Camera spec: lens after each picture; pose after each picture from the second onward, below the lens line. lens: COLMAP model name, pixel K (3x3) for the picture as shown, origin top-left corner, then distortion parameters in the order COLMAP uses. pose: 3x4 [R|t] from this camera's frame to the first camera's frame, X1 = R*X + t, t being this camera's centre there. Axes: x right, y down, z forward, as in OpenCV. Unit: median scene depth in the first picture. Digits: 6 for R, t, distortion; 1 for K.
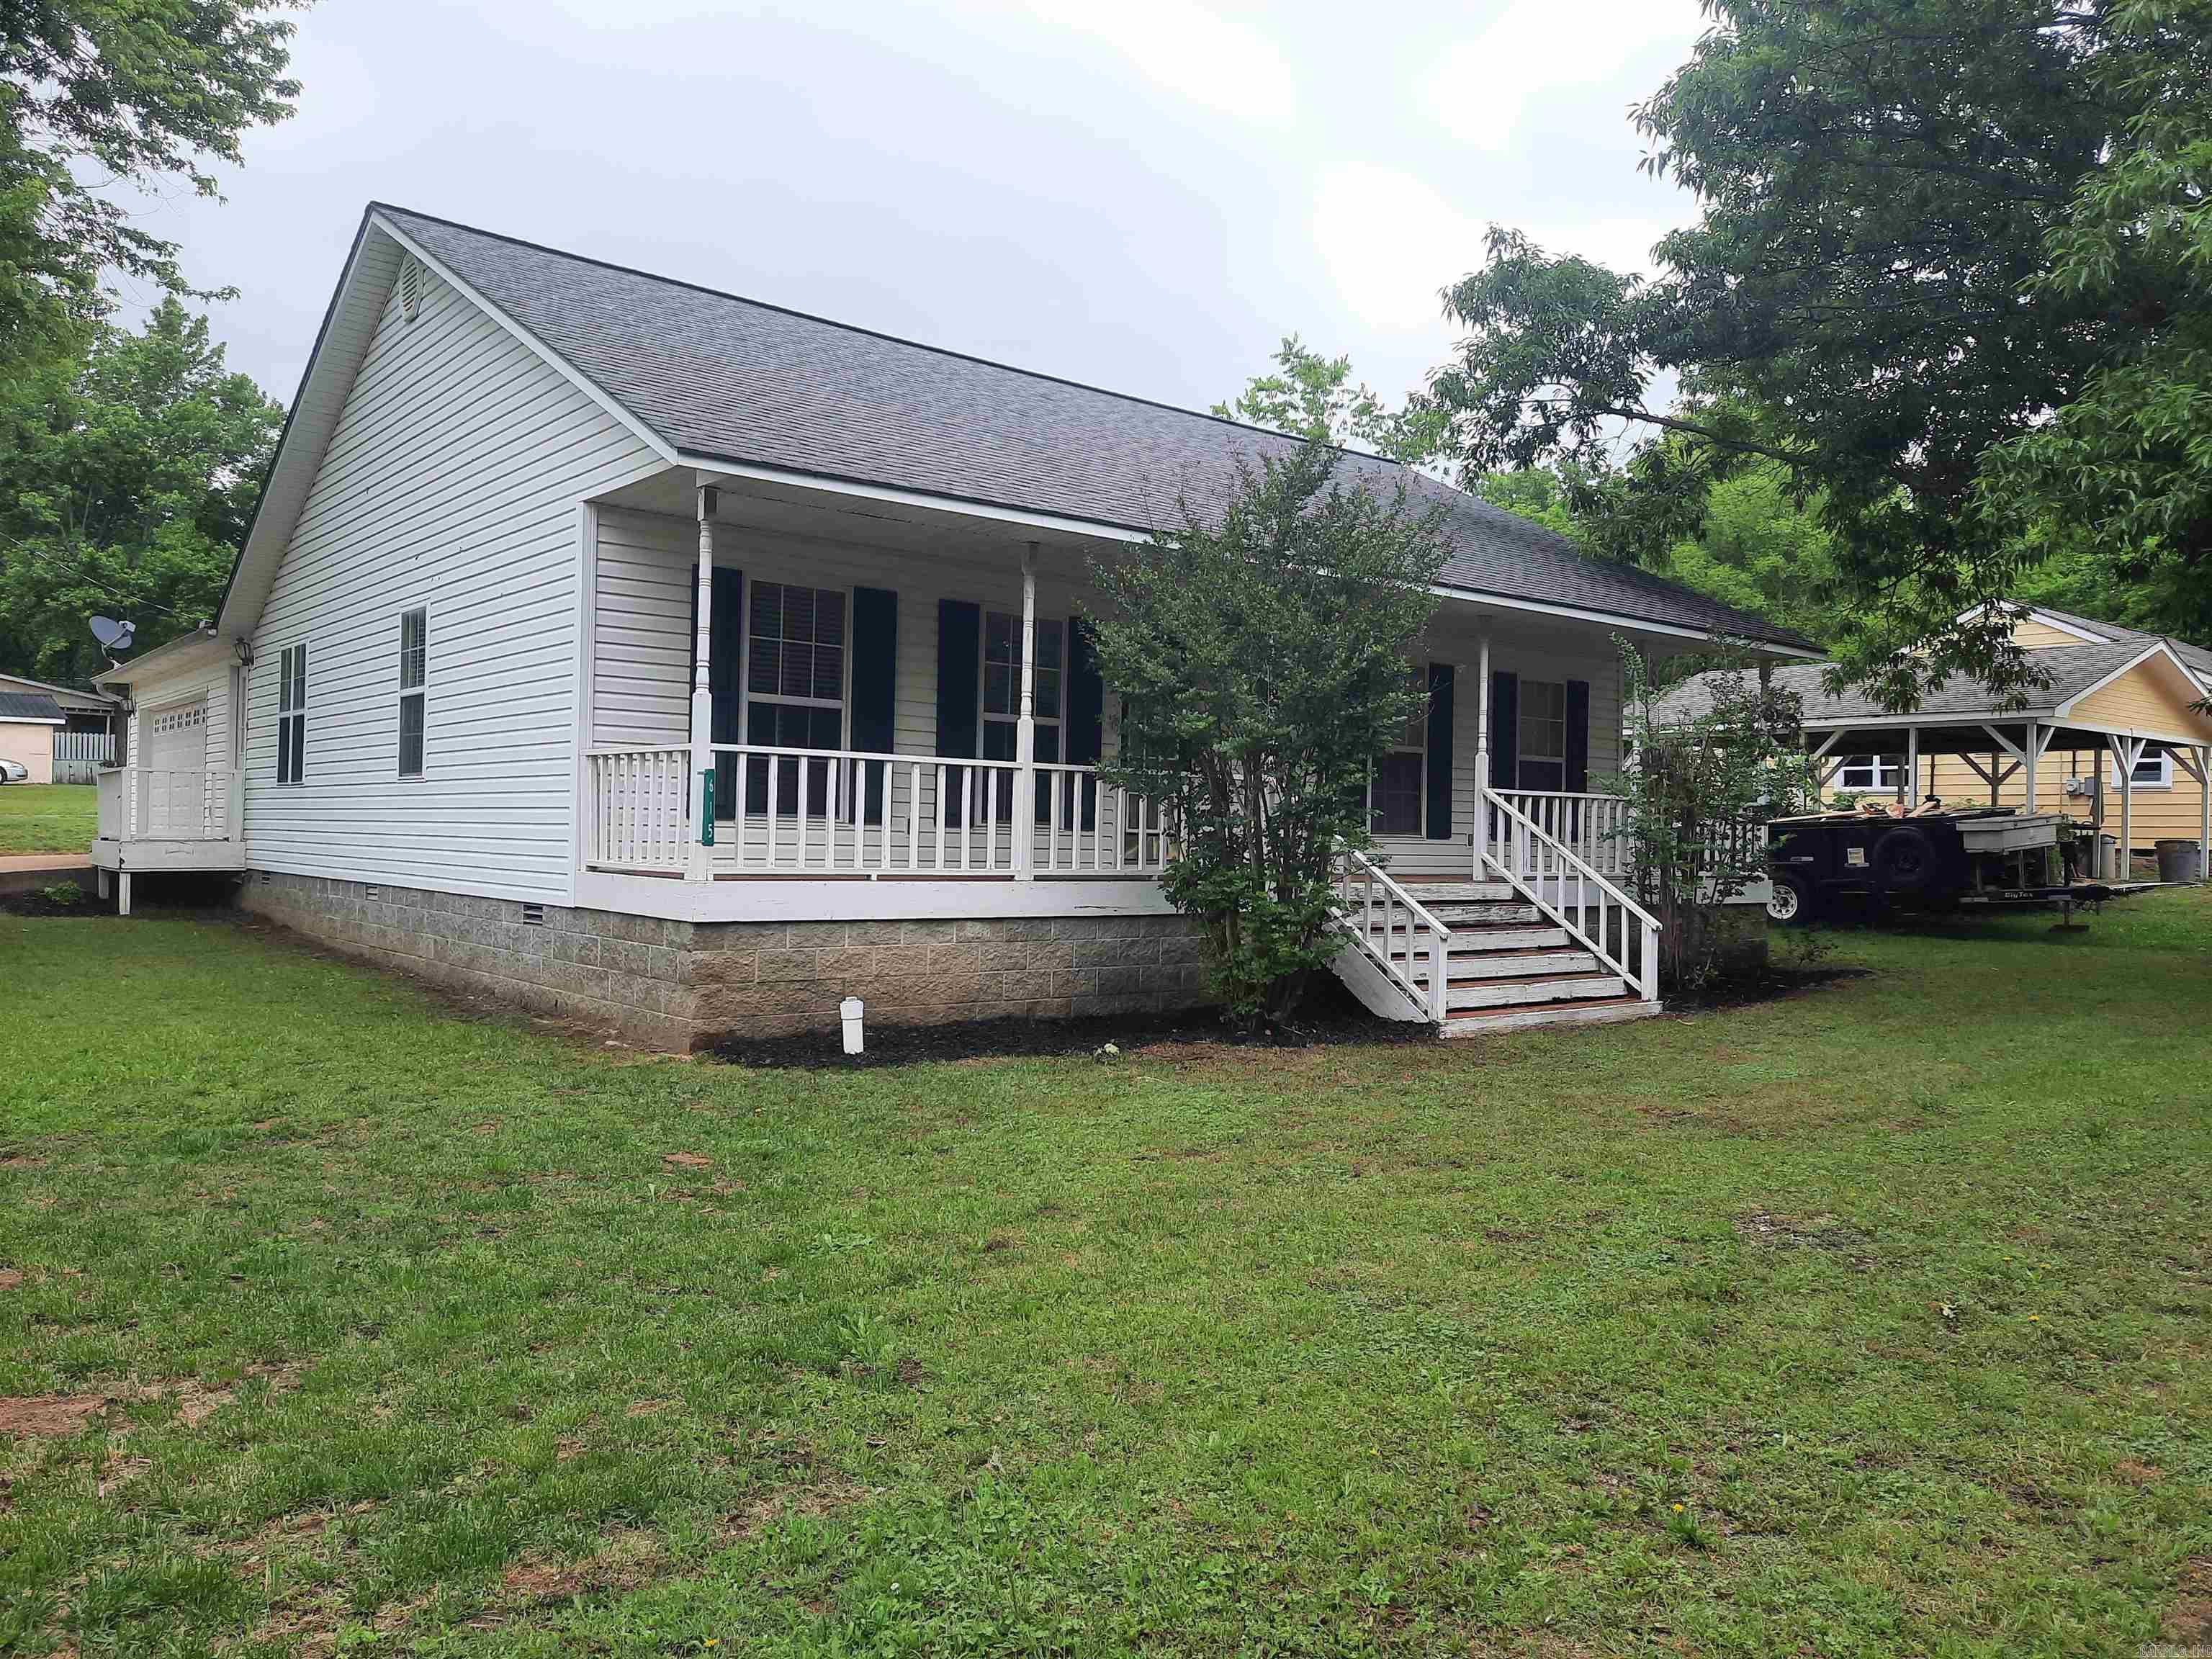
lens RADIAL K [[1601.7, 0, 1122.6], [0, 1601.7, 816.0], [0, 0, 1]] dist [0.057546, -0.037880]
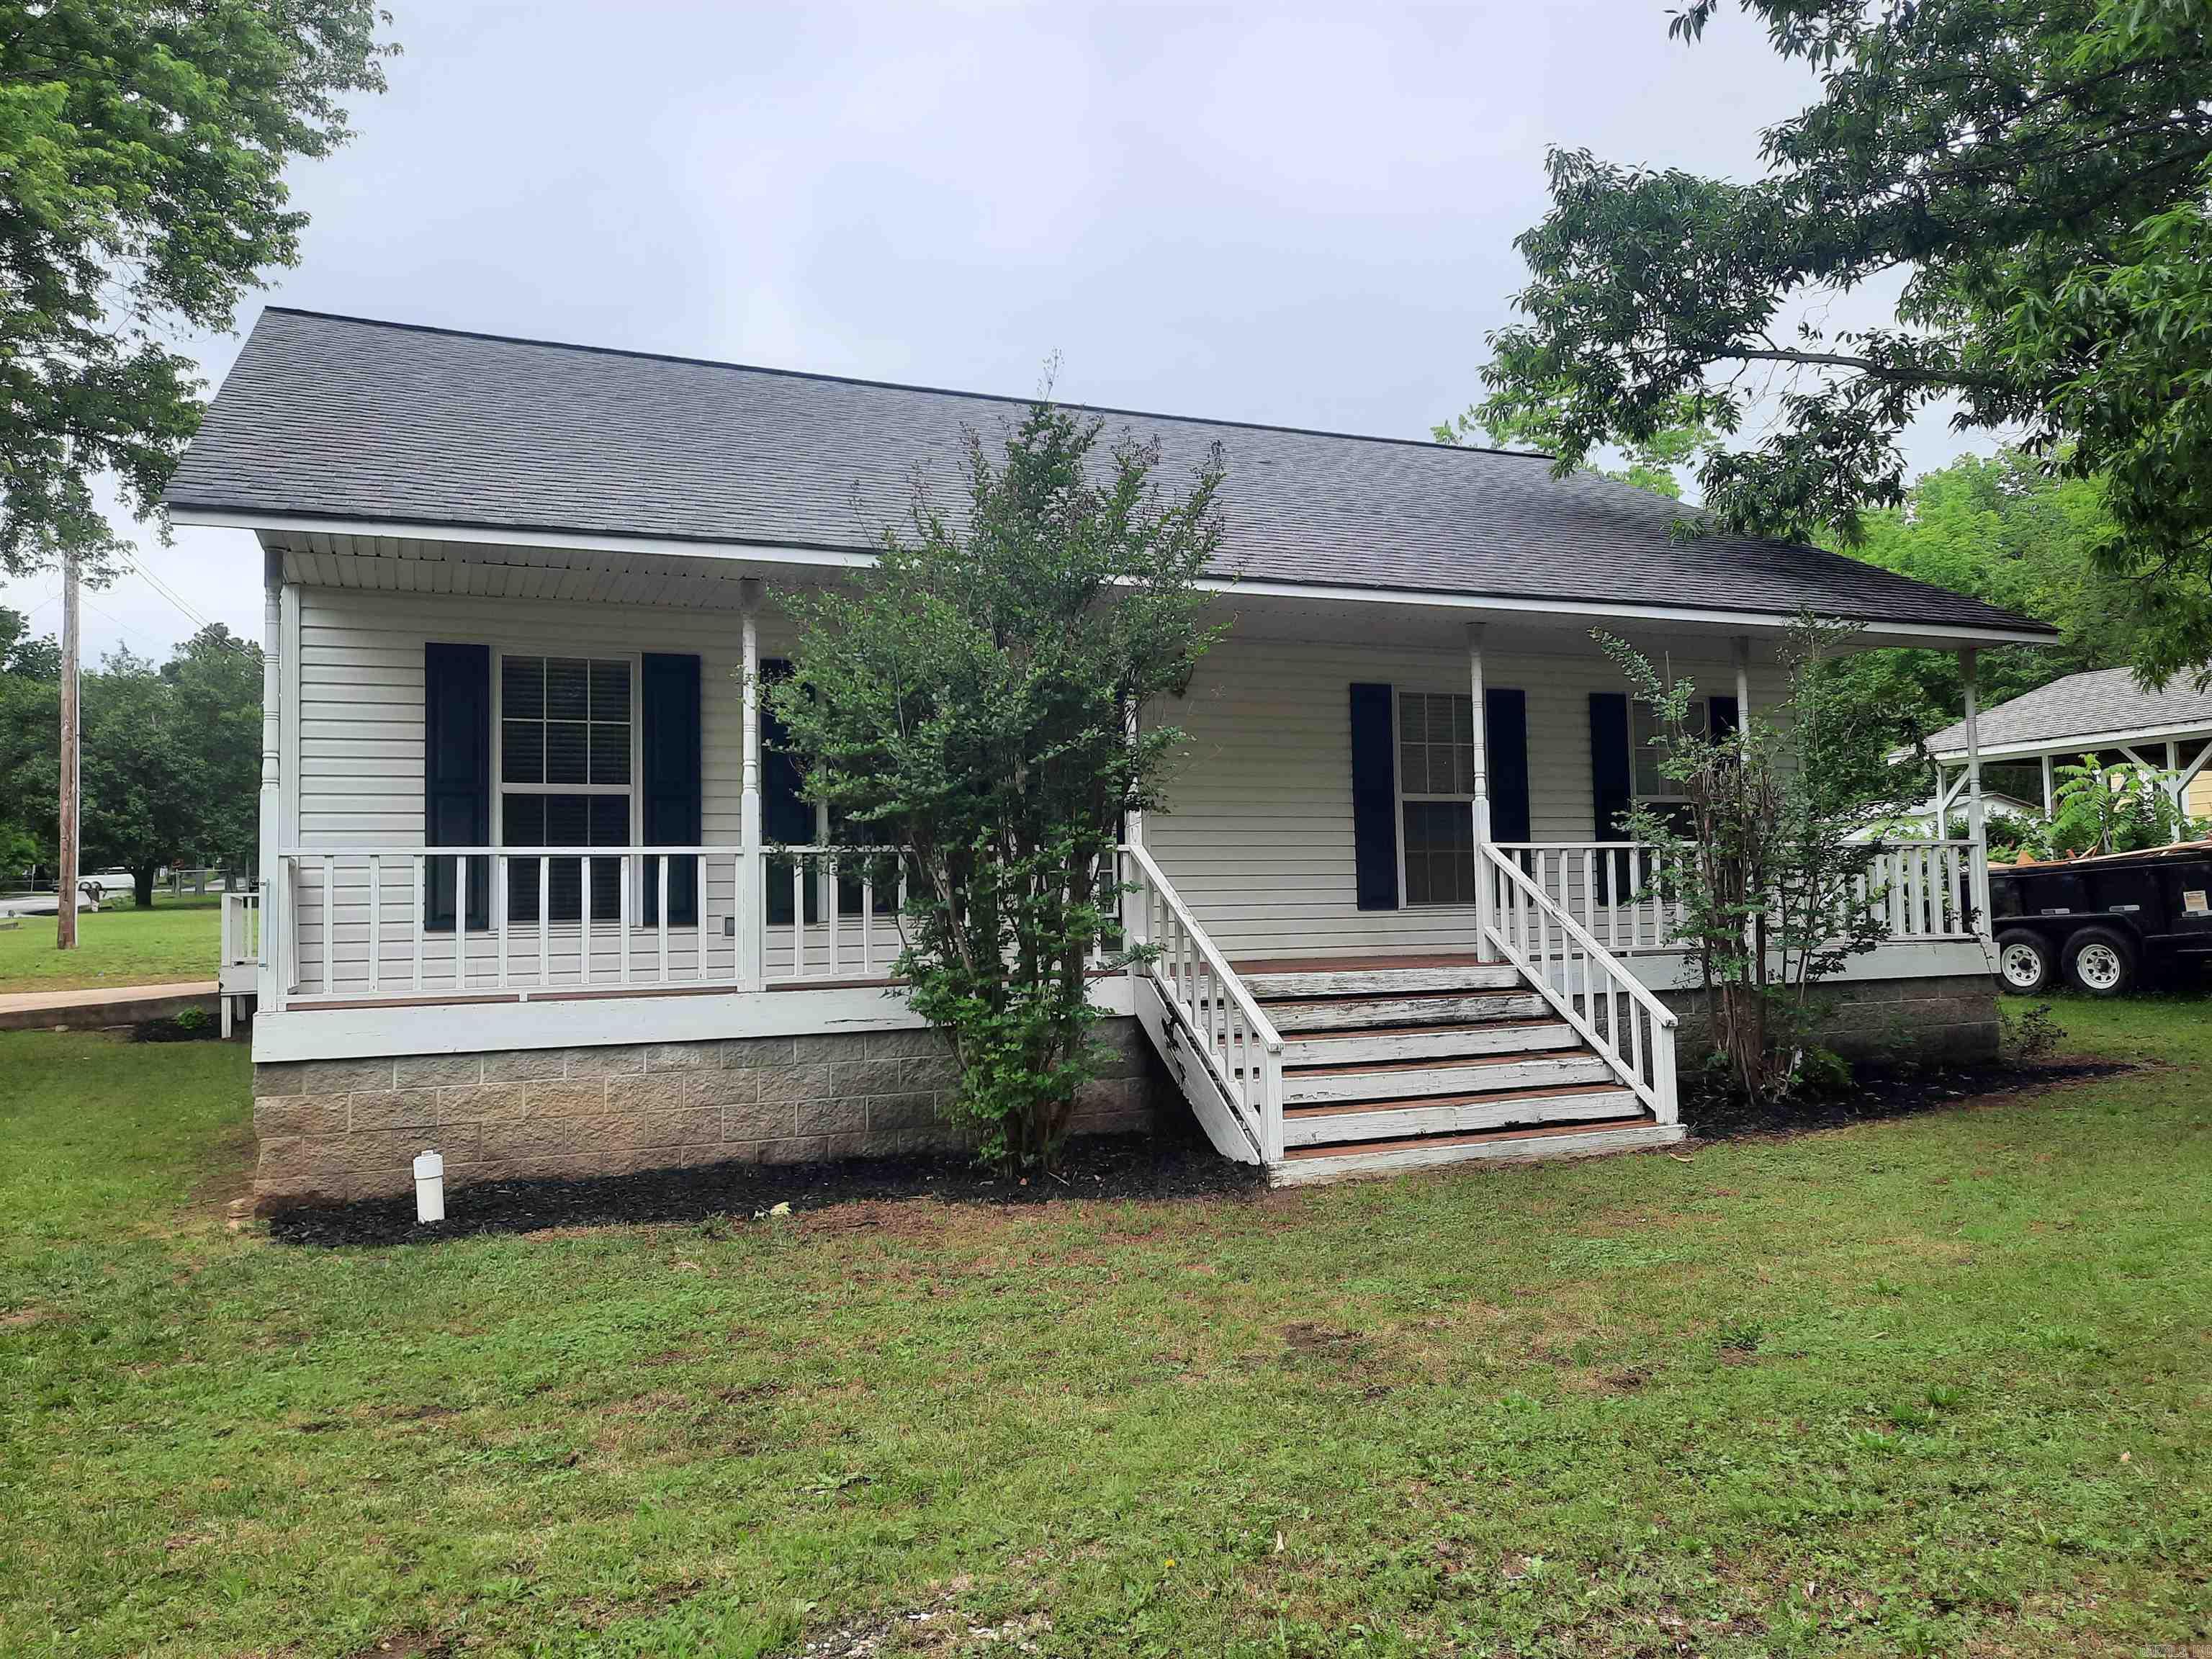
lens RADIAL K [[1601.7, 0, 1102.3], [0, 1601.7, 838.9], [0, 0, 1]] dist [0.057546, -0.037880]
pose [[0.959709, -0.061746, -0.274129, 0.290502], [0.050221, 0.997542, -0.048870, 0.010227], [0.276473, 0.033134, 0.960450, 0.230990]]
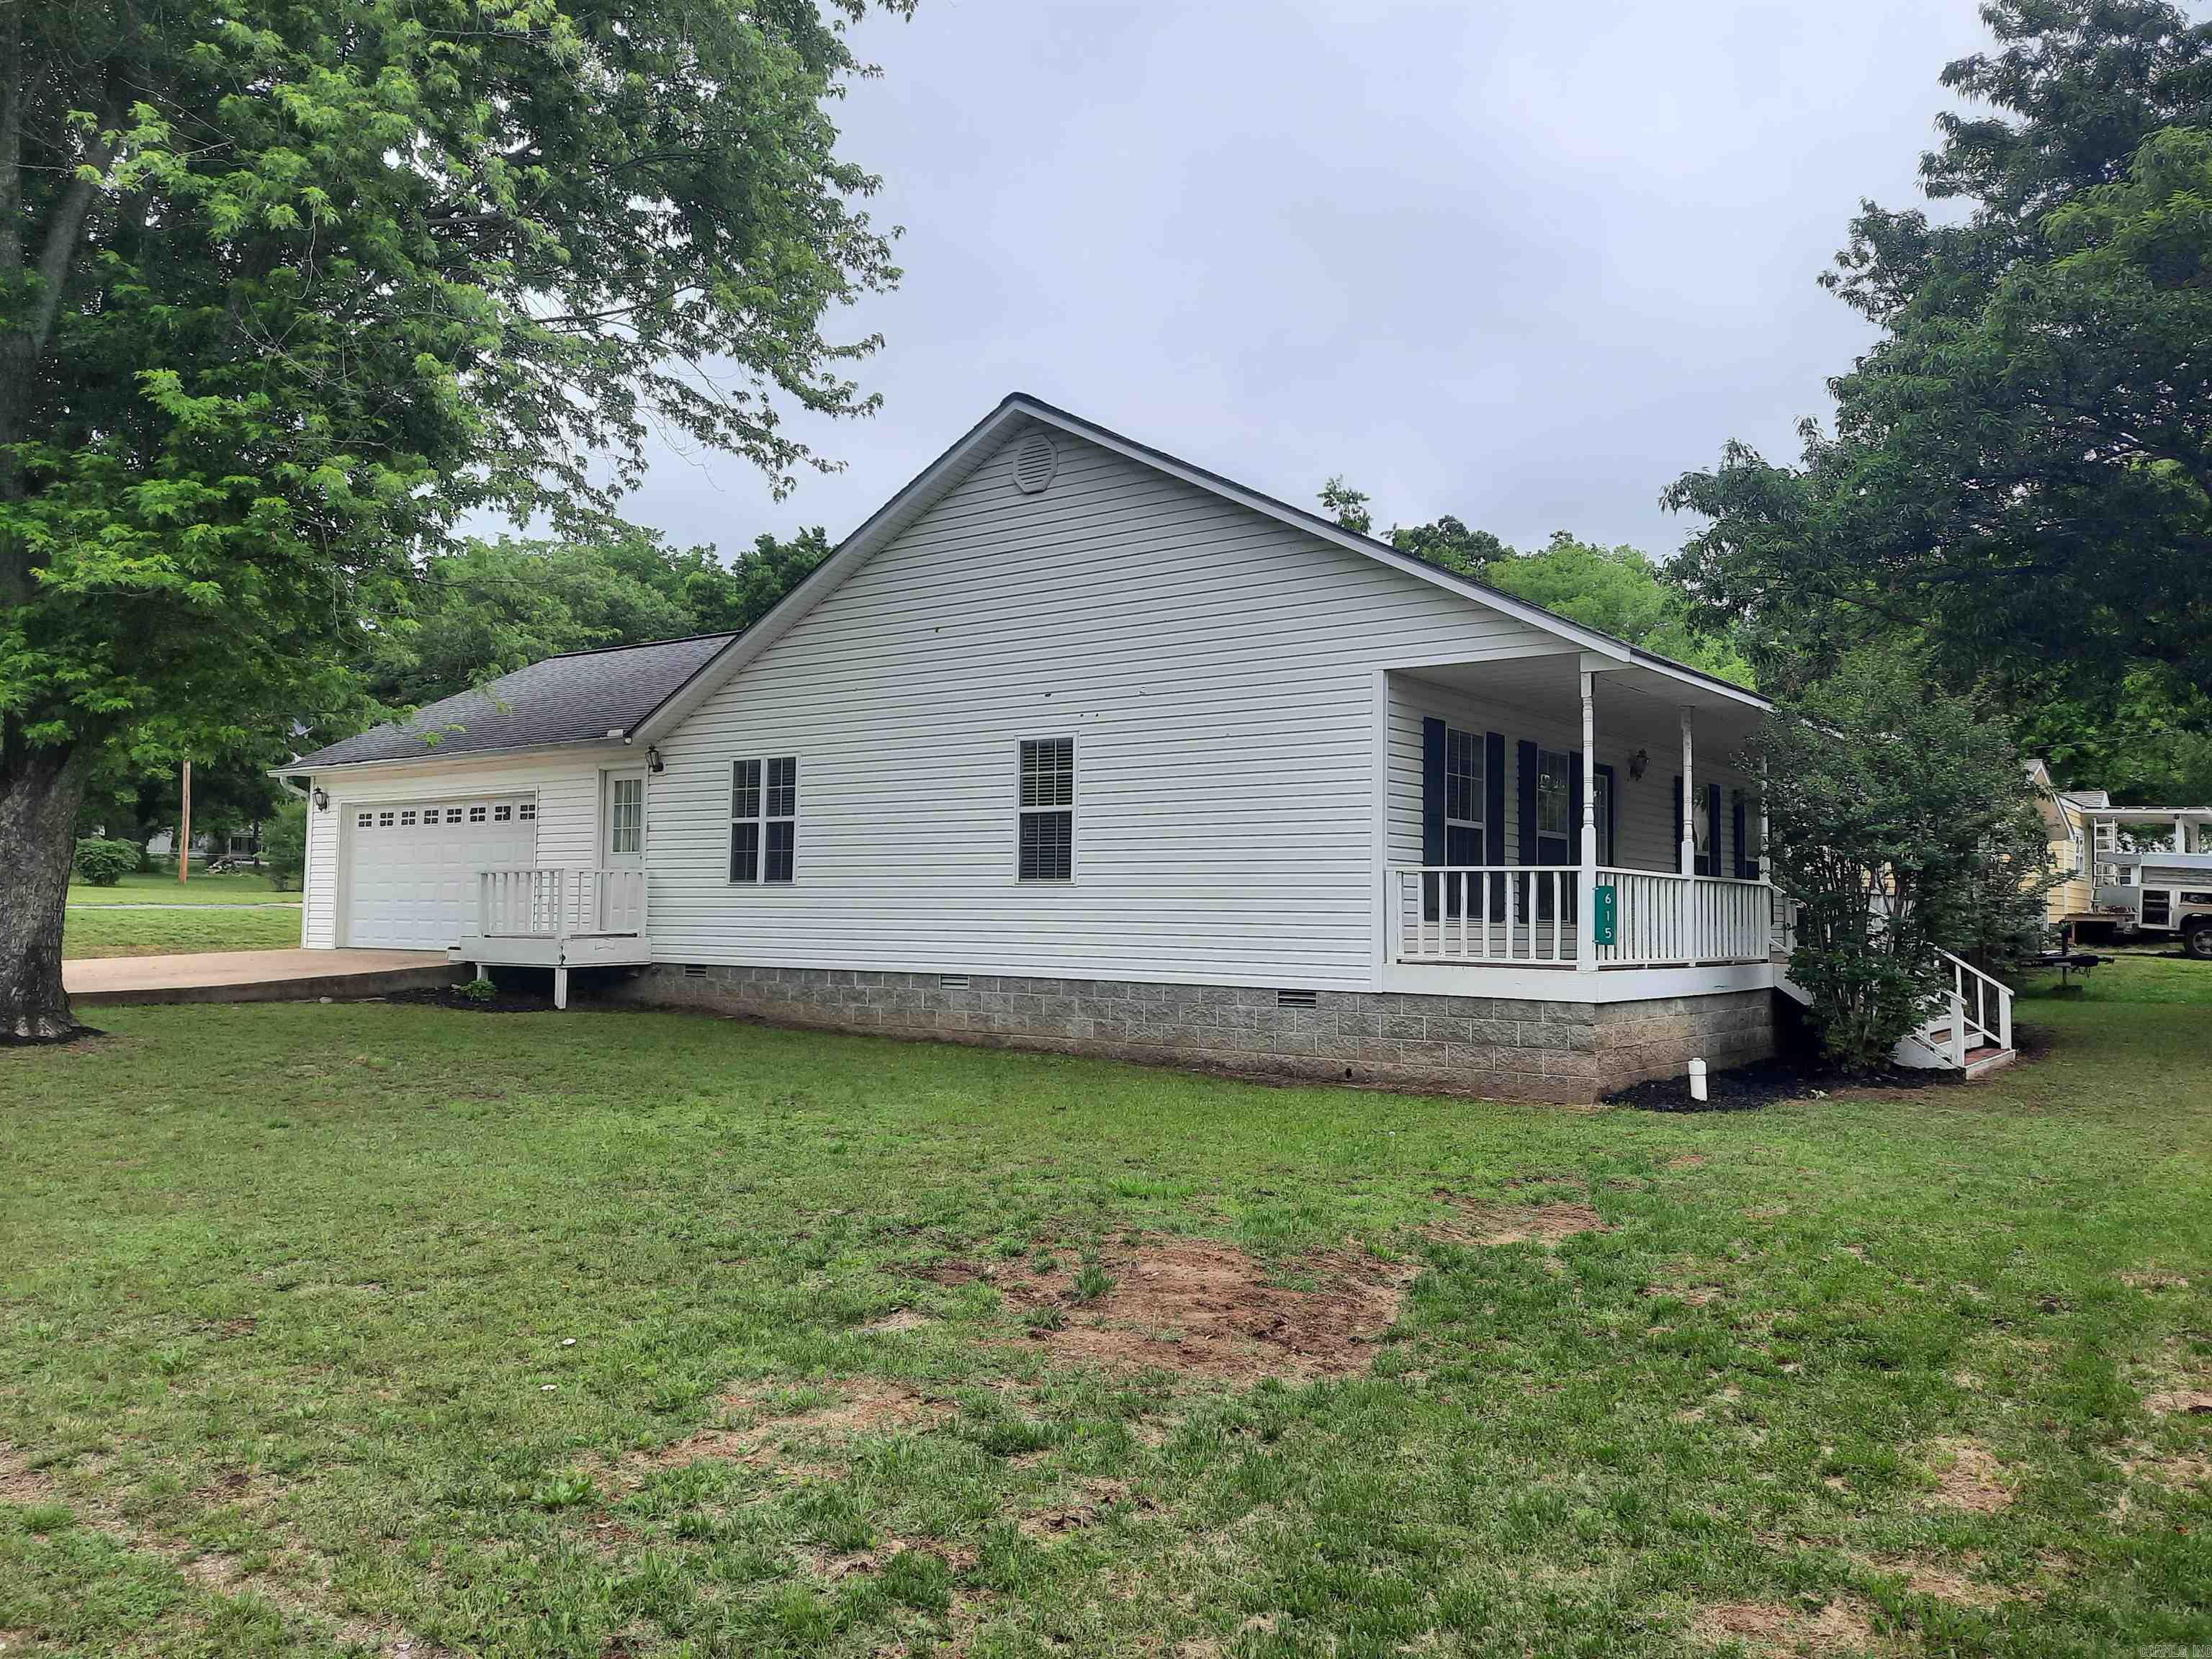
lens RADIAL K [[1601.7, 0, 1157.3], [0, 1601.7, 829.0], [0, 0, 1]] dist [0.057546, -0.037880]
pose [[0.971430, 0.004523, 0.237284, -0.686559], [0.004389, 0.999305, -0.037016, -0.021318], [-0.237286, 0.037000, 0.970735, -0.147137]]
